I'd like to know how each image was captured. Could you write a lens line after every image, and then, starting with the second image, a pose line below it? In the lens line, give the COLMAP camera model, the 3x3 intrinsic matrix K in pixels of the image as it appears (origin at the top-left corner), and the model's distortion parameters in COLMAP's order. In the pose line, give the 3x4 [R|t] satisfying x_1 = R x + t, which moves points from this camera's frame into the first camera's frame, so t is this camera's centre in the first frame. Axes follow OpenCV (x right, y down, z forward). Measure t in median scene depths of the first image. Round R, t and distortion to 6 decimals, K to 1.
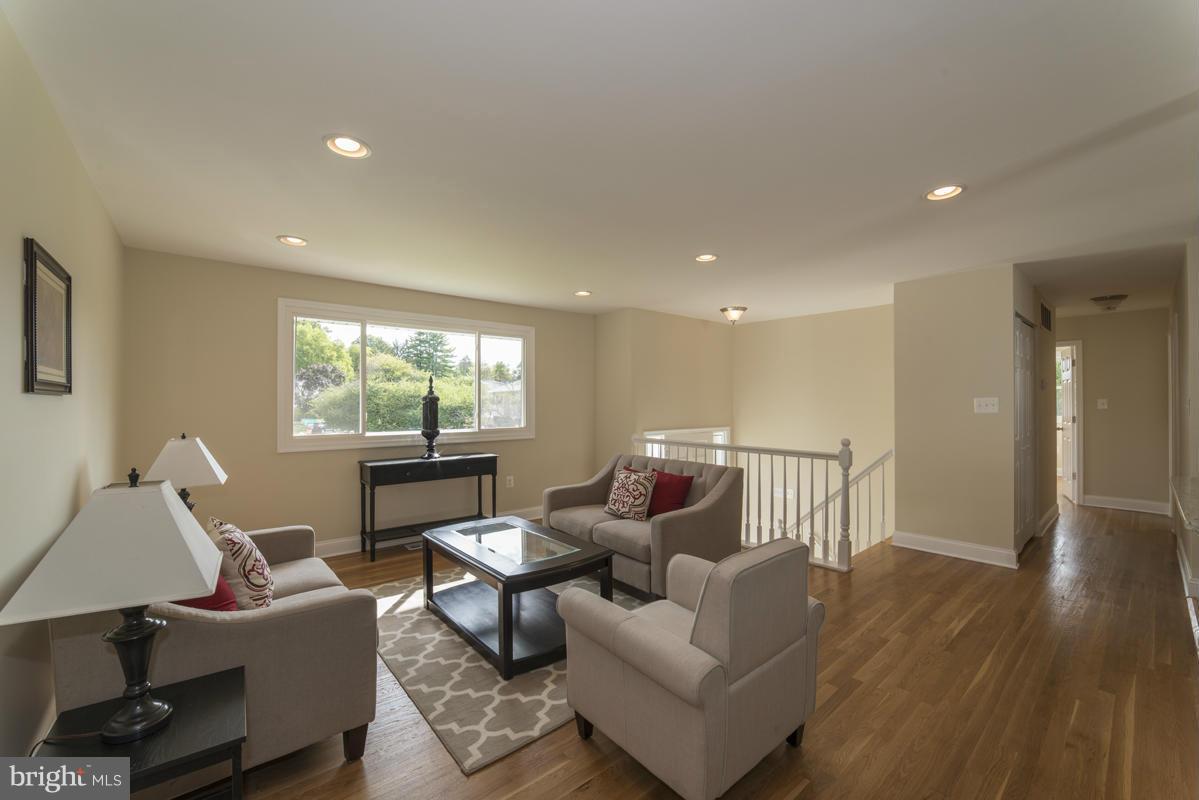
lens RADIAL K [[473.9, 0, 602.6], [0, 473.9, 401.5], [0, 0, 1]] dist [-0.034342, 0.005722]
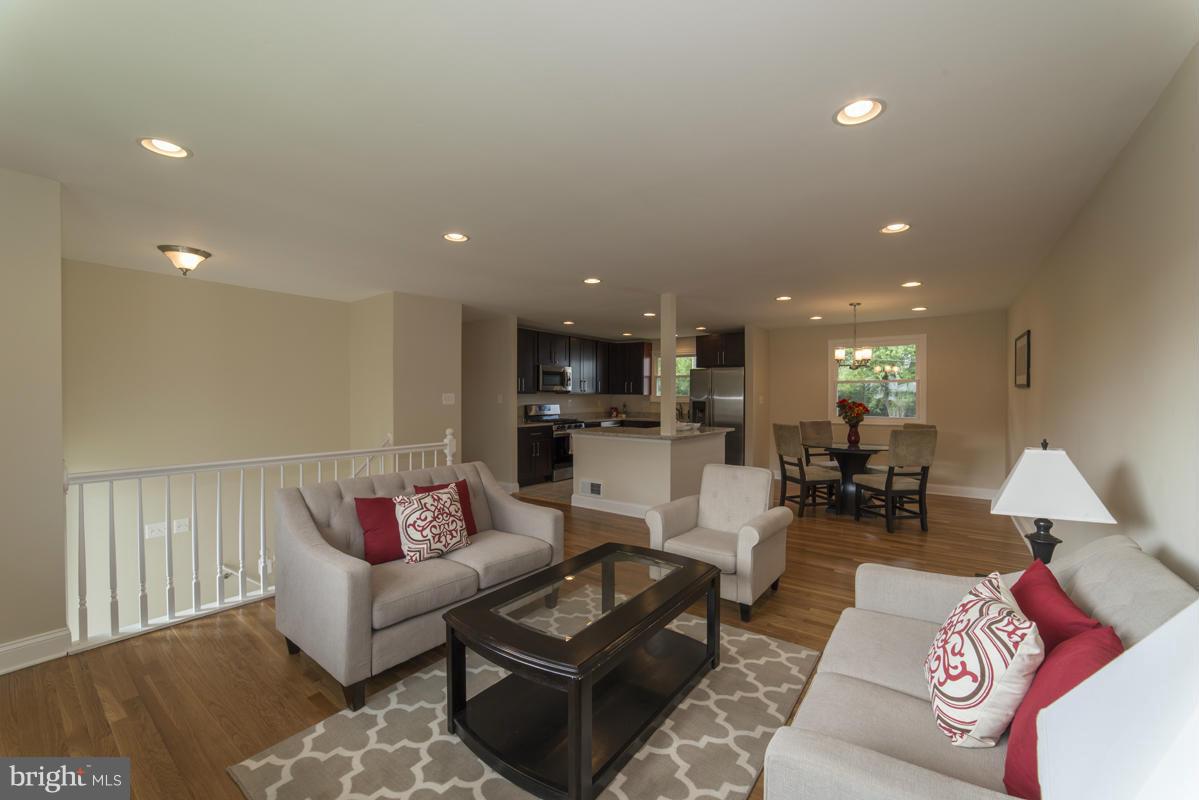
lens RADIAL K [[473.9, 0, 603.1], [0, 473.9, 398.0], [0, 0, 1]] dist [-0.034342, 0.005722]
pose [[-0.225624, -0.003443, 0.974208, -0.607381], [-0.002742, 0.999992, 0.002899, -0.000282], [-0.974210, -0.002017, -0.225632, 0.776119]]
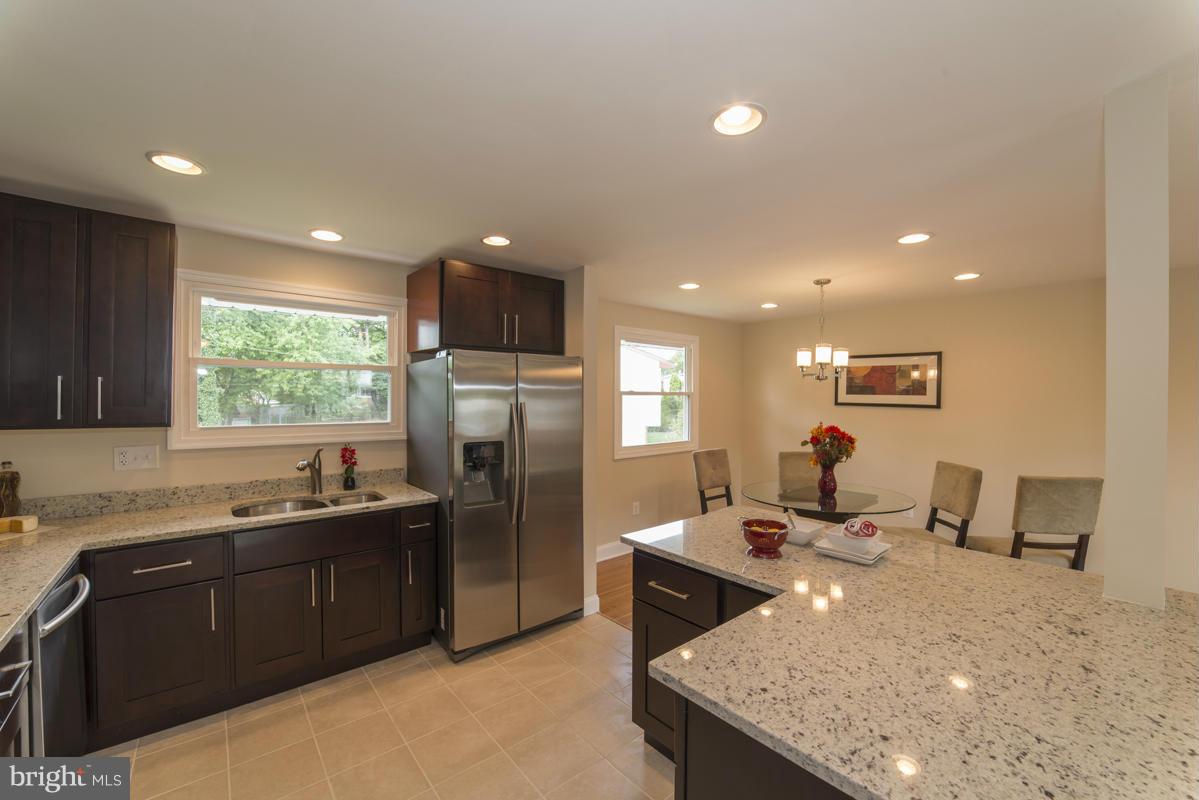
lens RADIAL K [[473.9, 0, 602.1], [0, 473.9, 401.1], [0, 0, 1]] dist [-0.034342, 0.005722]
pose [[-0.999996, -0.002047, -0.002105, 0.886377], [-0.002056, 0.999987, 0.004679, -0.042246], [0.002096, 0.004683, -0.999987, 0.663691]]
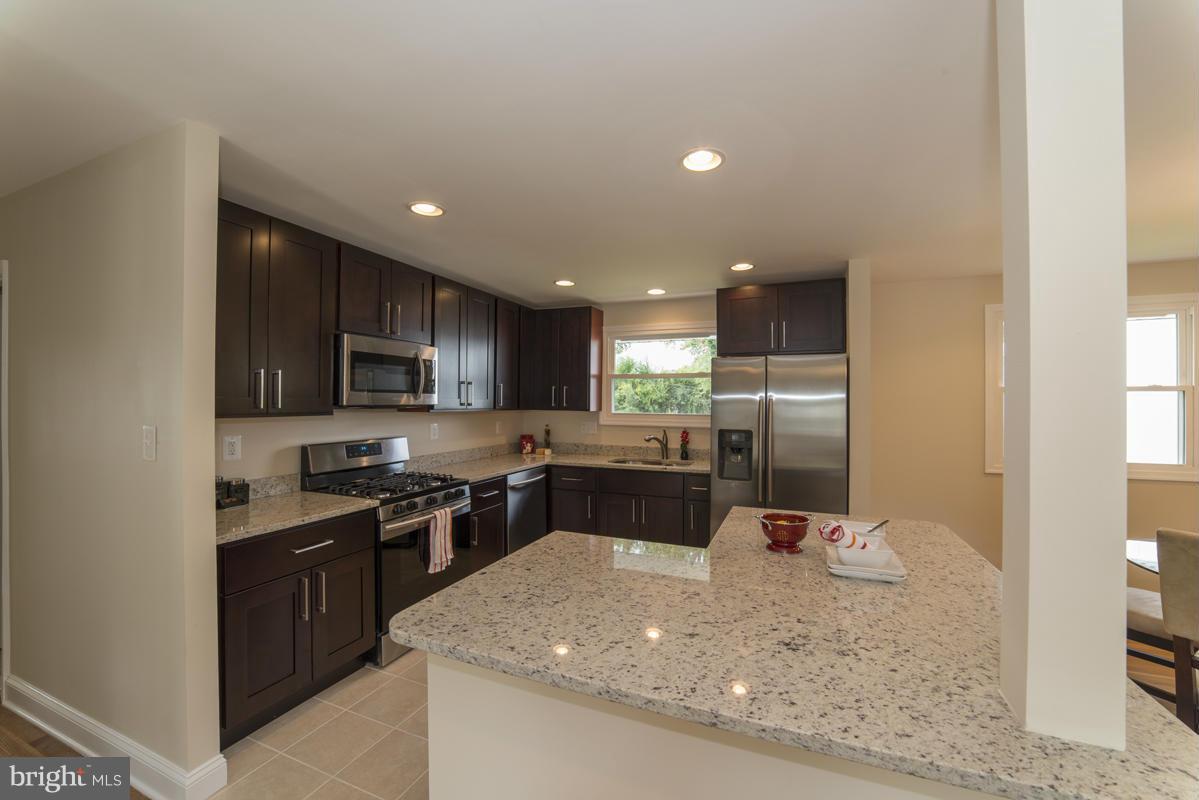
lens RADIAL K [[473.9, 0, 602.4], [0, 473.9, 399.4], [0, 0, 1]] dist [-0.034342, 0.005722]
pose [[-0.459569, 0.004676, 0.888130, 0.438968], [-0.004225, 0.999963, -0.007451, -0.027982], [-0.888132, -0.007177, -0.459532, 0.590075]]
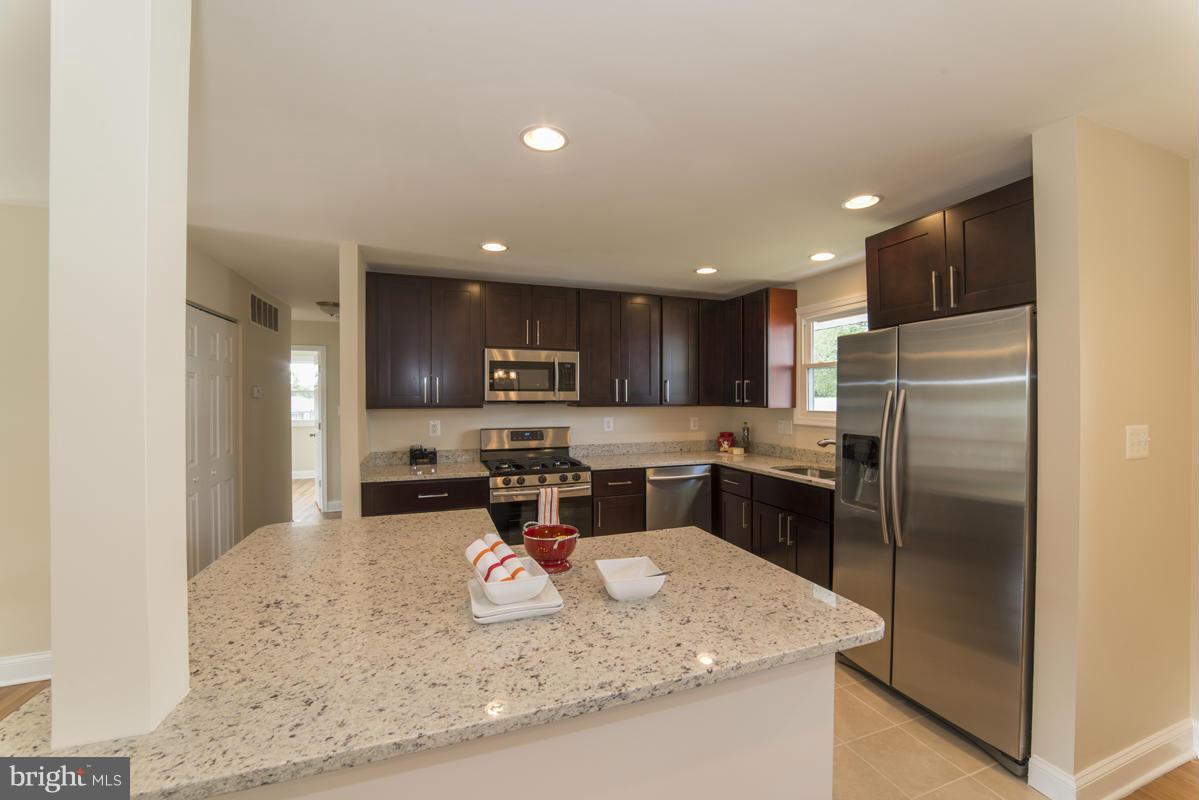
lens RADIAL K [[473.9, 0, 602.2], [0, 473.9, 400.8], [0, 0, 1]] dist [-0.034342, 0.005722]
pose [[0.347359, -0.003192, 0.937727, 0.417039], [0.000255, 0.999994, 0.003310, -0.026103], [-0.937732, -0.000910, 0.347358, 0.119218]]
